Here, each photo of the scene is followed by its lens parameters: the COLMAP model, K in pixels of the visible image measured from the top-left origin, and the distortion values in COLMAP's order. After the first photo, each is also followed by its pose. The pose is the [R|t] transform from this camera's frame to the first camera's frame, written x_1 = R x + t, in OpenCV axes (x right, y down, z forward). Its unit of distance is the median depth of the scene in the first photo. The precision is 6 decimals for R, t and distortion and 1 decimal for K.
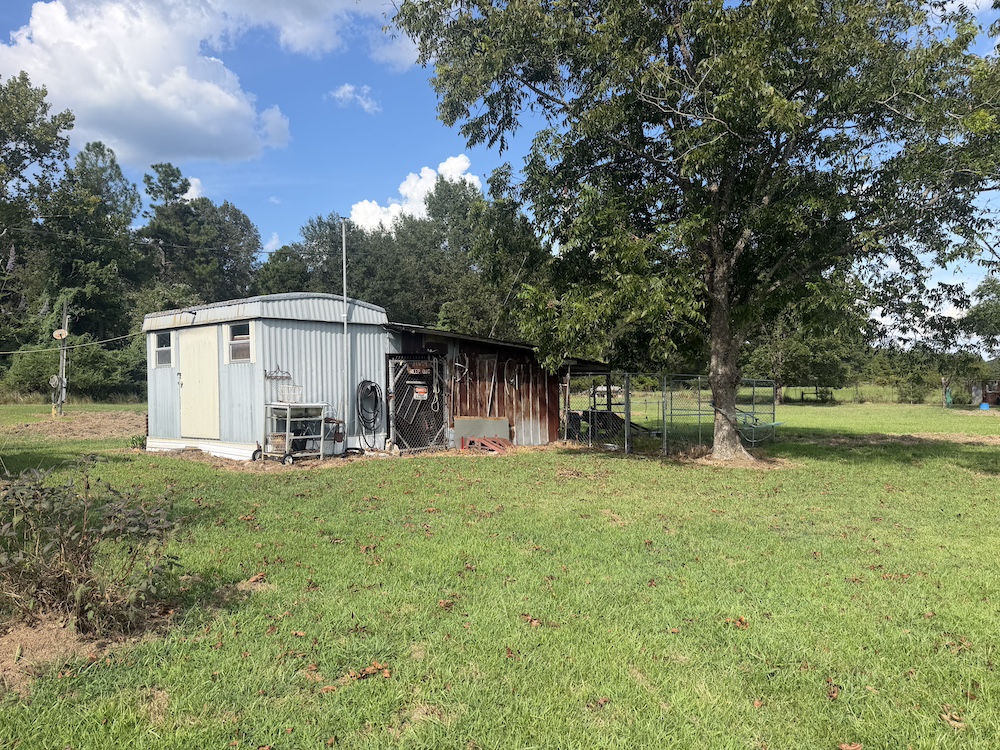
lens RADIAL K [[683.1, 0, 506.9], [0, 683.1, 380.2], [0, 0, 1]] dist [-0.013001, 0.004344]
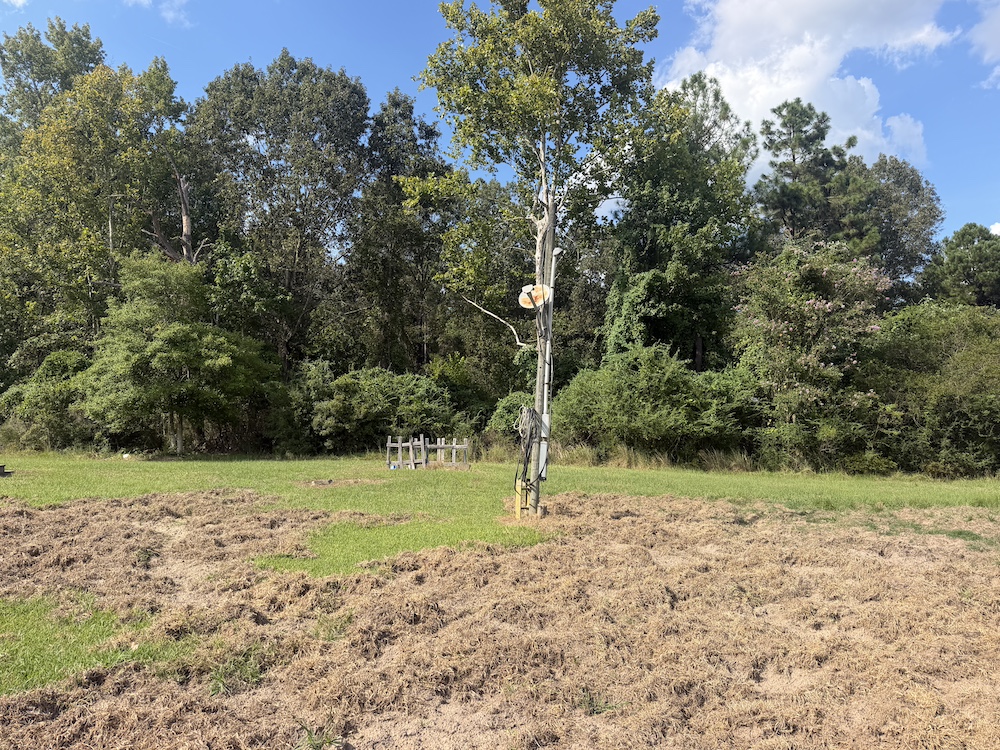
lens RADIAL K [[729.0, 0, 493.4], [0, 729.0, 384.6], [0, 0, 1]] dist [0.072247, -0.004630]
pose [[0.672177, -0.023130, -0.740029, -0.243481], [-0.022287, 0.998427, -0.051450, 0.001060], [0.740055, 0.051076, 0.670604, 0.453235]]
